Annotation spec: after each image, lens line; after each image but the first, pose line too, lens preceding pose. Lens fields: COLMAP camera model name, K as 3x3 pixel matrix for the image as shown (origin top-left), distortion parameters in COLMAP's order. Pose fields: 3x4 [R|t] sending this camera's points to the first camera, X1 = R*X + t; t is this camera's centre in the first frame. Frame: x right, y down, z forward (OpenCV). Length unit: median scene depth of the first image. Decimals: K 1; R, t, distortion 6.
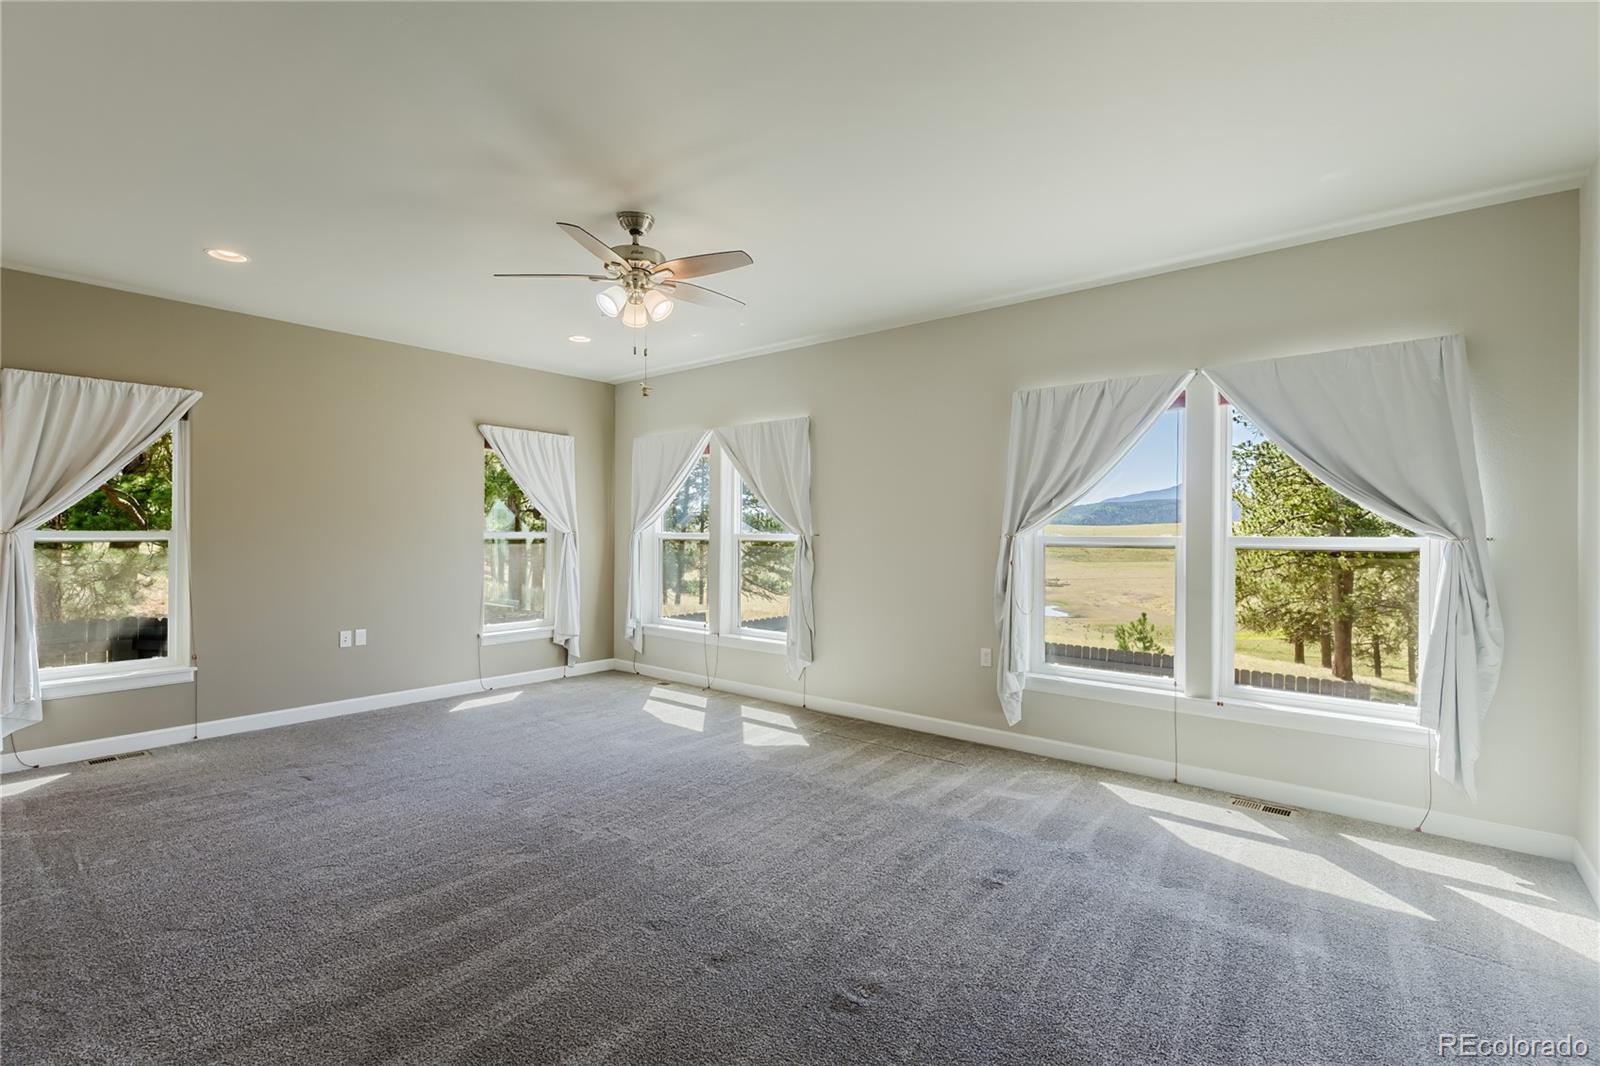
lens RADIAL K [[752.6, 0, 800.0], [0, 752.6, 533.0], [0, 0, 1]] dist [-0.000137, 0.000019]
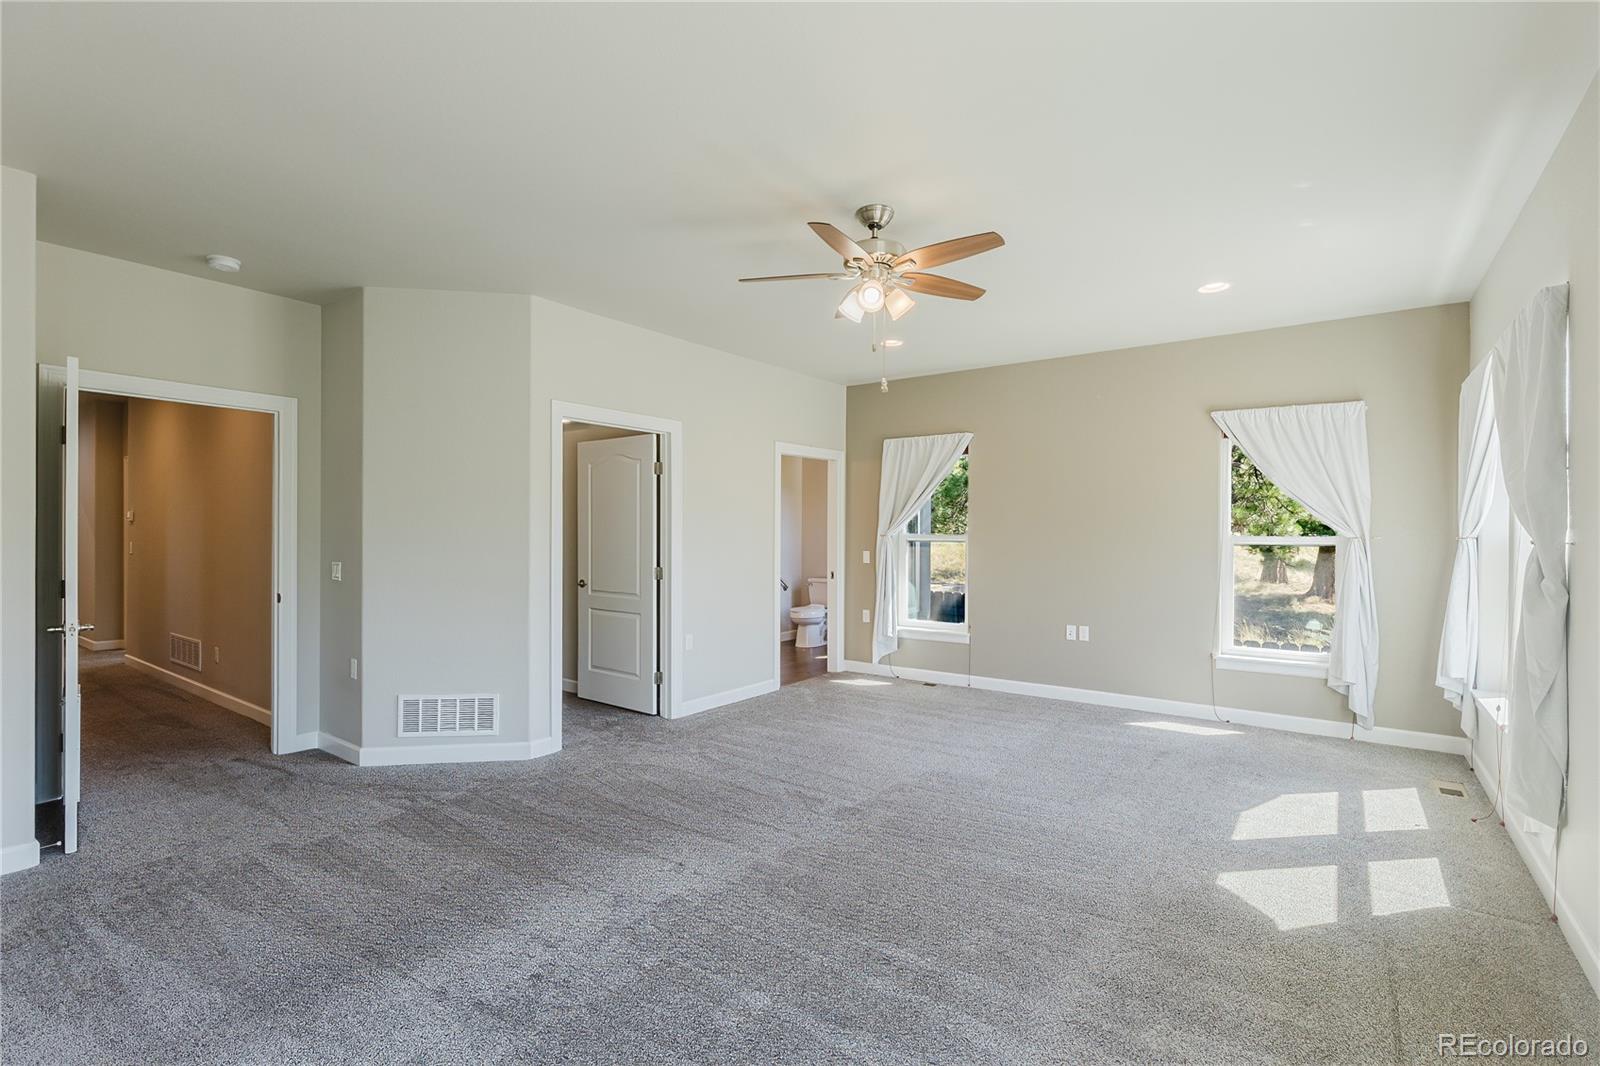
lens RADIAL K [[732.6, 0, 798.2], [0, 732.6, 532.5], [0, 0, 1]] dist [-0.000826, 0.002235]
pose [[0.051230, -0.004982, -0.998674, 0.445323], [-0.007703, 0.999956, -0.005384, 0.002954], [0.998657, 0.007969, 0.051190, 0.540772]]
